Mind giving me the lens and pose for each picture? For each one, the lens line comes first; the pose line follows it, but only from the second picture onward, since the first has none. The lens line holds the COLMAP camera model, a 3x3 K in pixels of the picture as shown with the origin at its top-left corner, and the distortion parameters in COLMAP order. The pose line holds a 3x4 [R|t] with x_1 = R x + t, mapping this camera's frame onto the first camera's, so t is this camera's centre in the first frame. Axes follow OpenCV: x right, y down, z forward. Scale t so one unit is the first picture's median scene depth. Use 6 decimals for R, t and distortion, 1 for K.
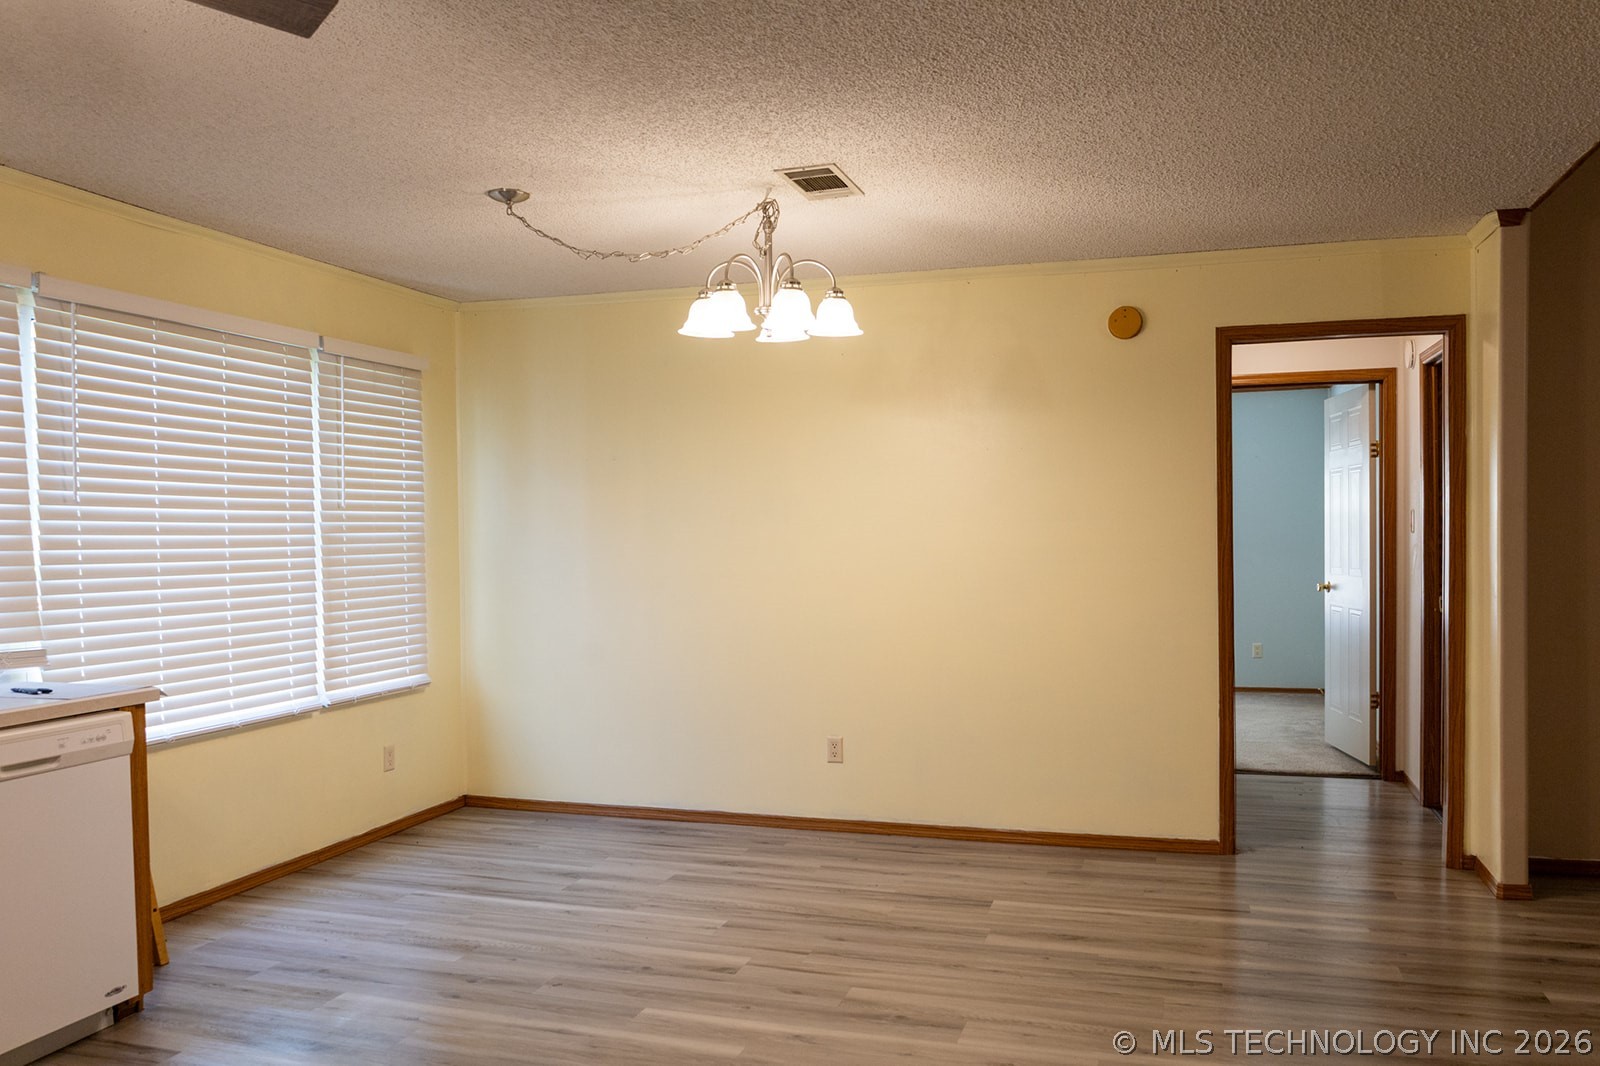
lens RADIAL K [[1165.4, 0, 877.4], [0, 1165.4, 568.2], [0, 0, 1]] dist [-0.047060, 0.007743]
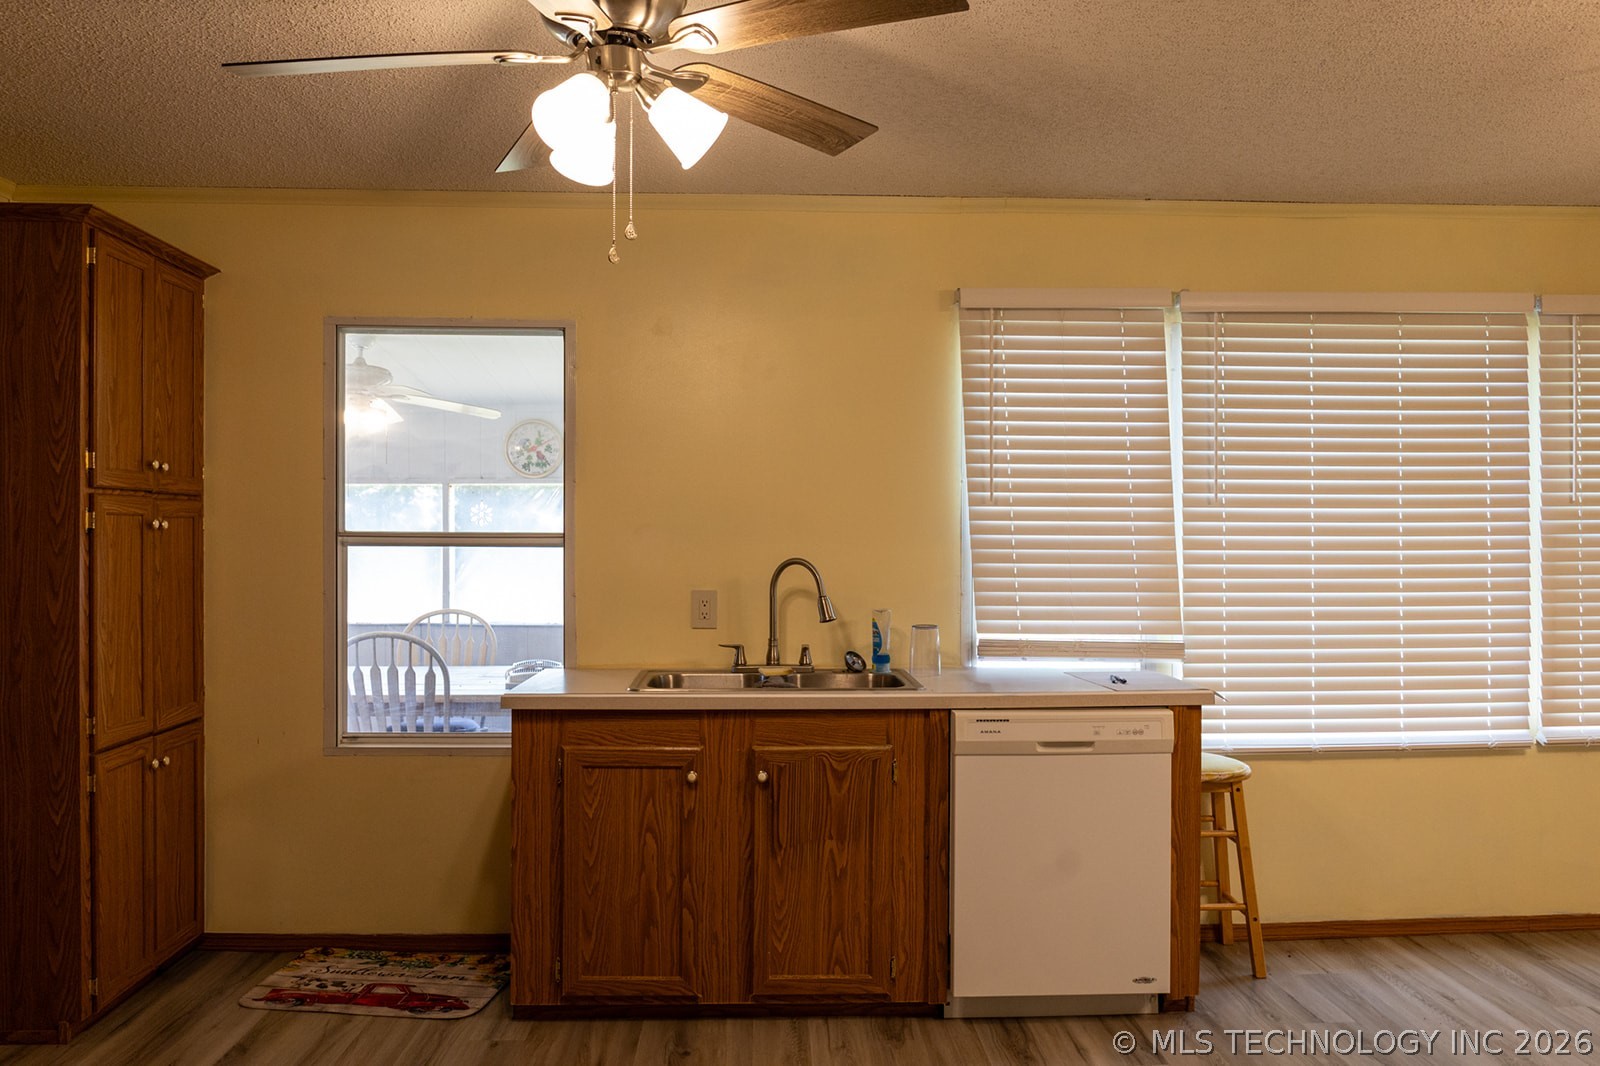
lens RADIAL K [[1204.8, 0, 800.0], [0, 1204.8, 533.0], [0, 0, 1]] dist [-0.043195, 0.005475]
pose [[0.288821, 0.004404, -0.957373, 0.198628], [-0.028121, 0.999597, -0.003885, -0.014266], [0.956970, 0.028044, 0.288829, 0.276817]]
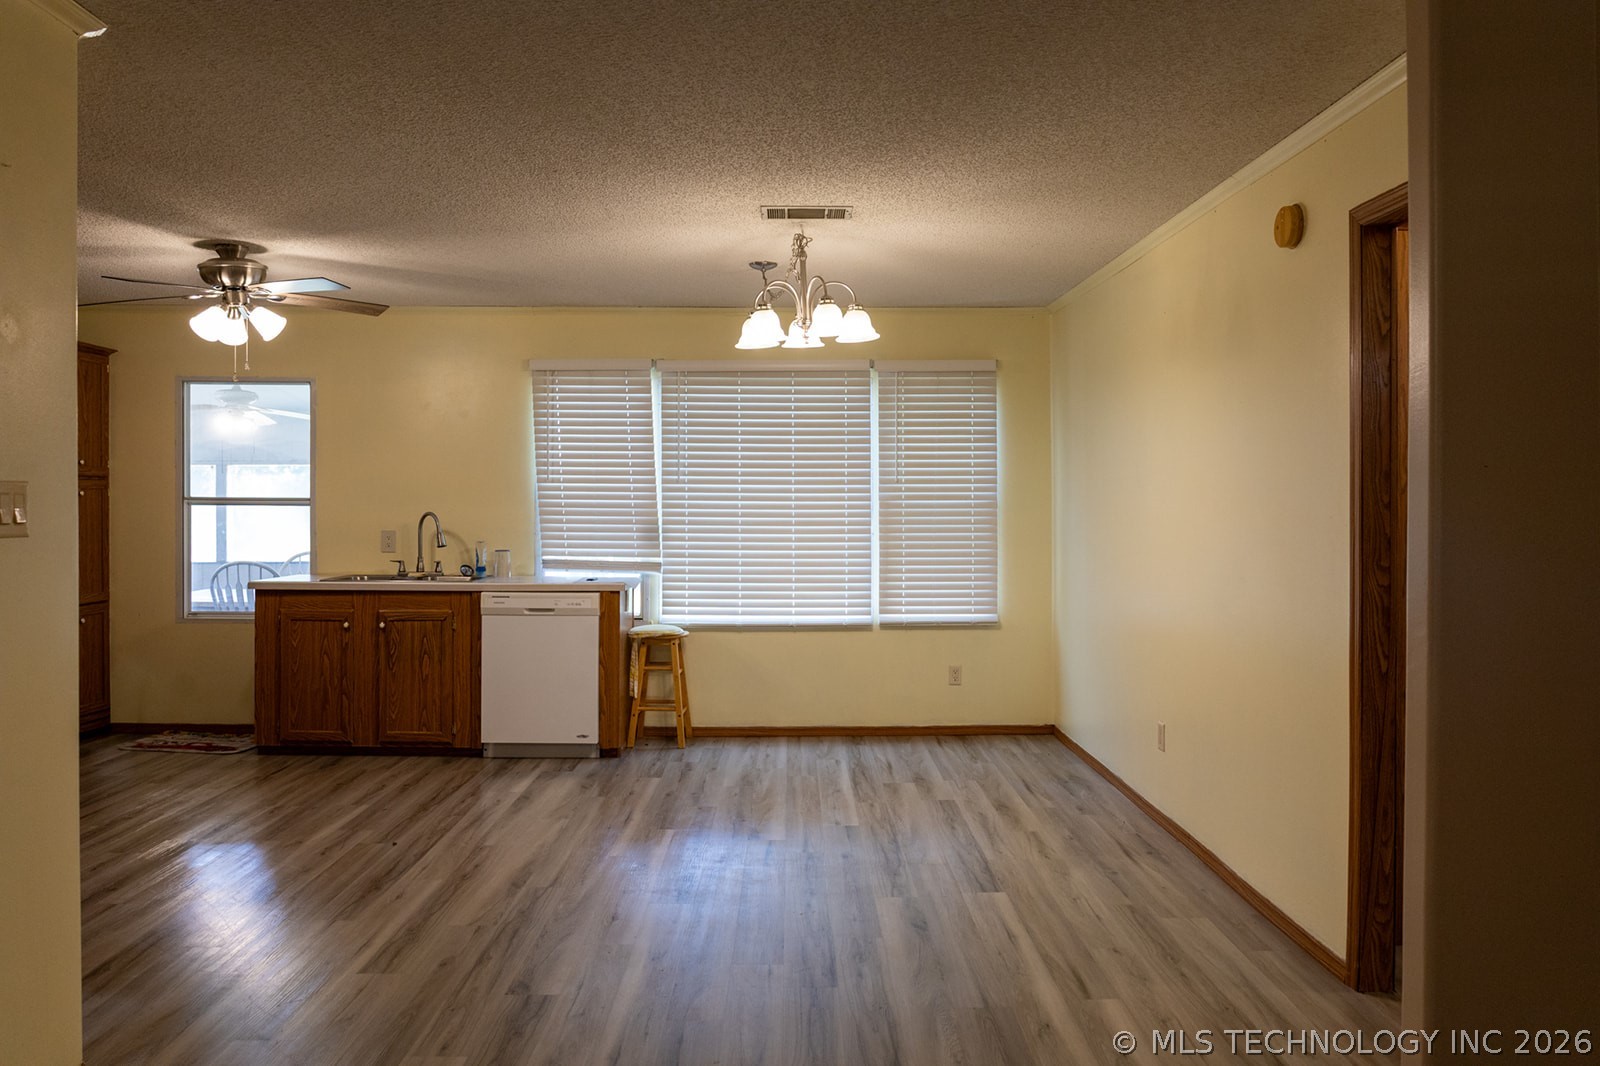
lens RADIAL K [[1185.2, 0, 798.5], [0, 1185.2, 514.2], [0, 0, 1]] dist [-0.049307, 0.002365]
pose [[0.275552, 0.015673, -0.961158, 0.982734], [-0.032563, 0.999445, 0.006962, -0.023035], [0.960734, 0.029379, 0.275910, 0.571144]]
